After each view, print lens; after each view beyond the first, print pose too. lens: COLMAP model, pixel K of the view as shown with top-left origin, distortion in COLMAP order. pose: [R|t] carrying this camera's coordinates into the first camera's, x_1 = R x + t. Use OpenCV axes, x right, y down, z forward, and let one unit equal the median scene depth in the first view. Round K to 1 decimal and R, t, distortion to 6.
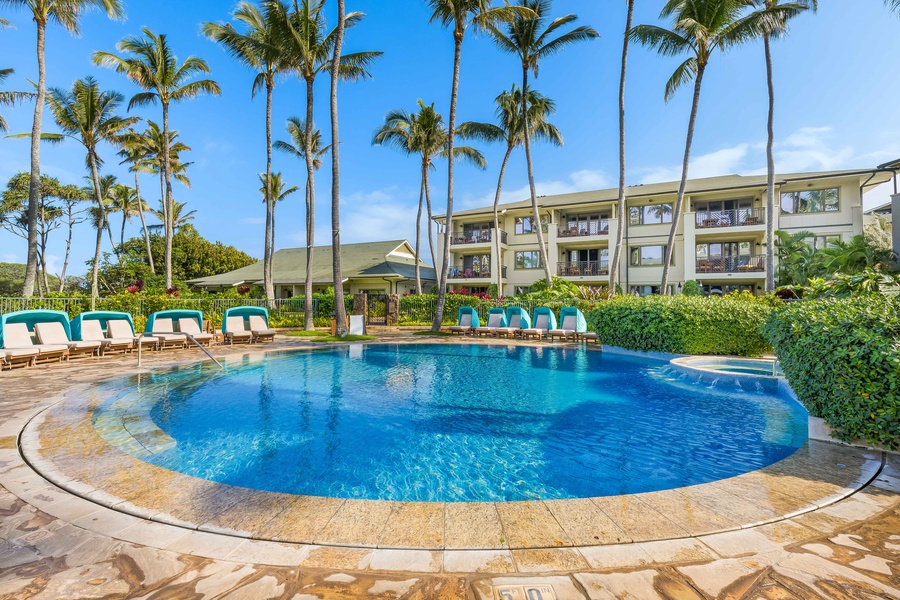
lens RADIAL K [[405.4, 0, 453.8], [0, 405.4, 299.8], [0, 0, 1]] dist [0.000305, -0.000008]
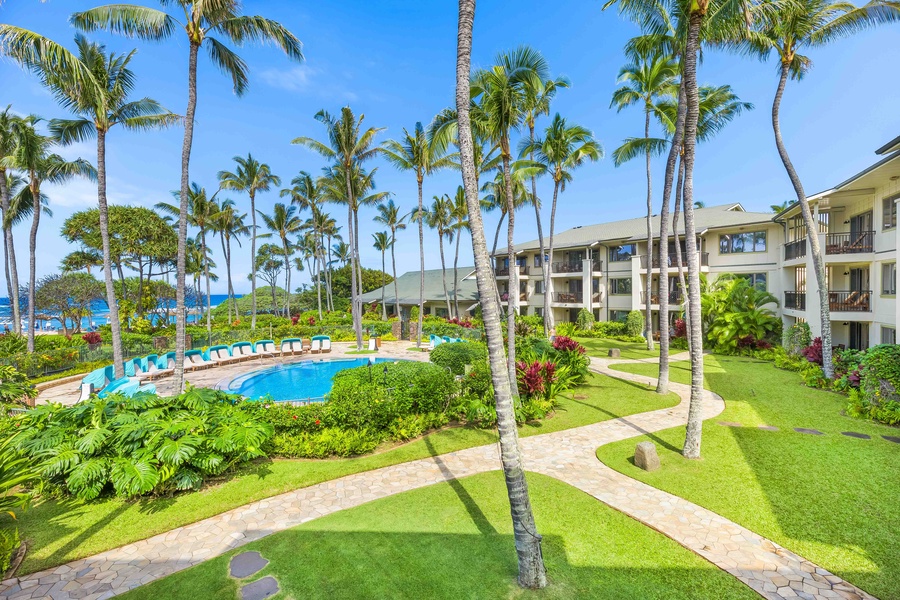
lens RADIAL K [[405.4, 0, 453.8], [0, 405.4, 299.8], [0, 0, 1]] dist [0.000305, -0.000008]
pose [[0.908609, -0.012544, -0.417459, 0.556089], [0.021576, 0.999624, 0.016924, -0.106989], [0.417090, -0.024385, 0.908538, -0.345983]]
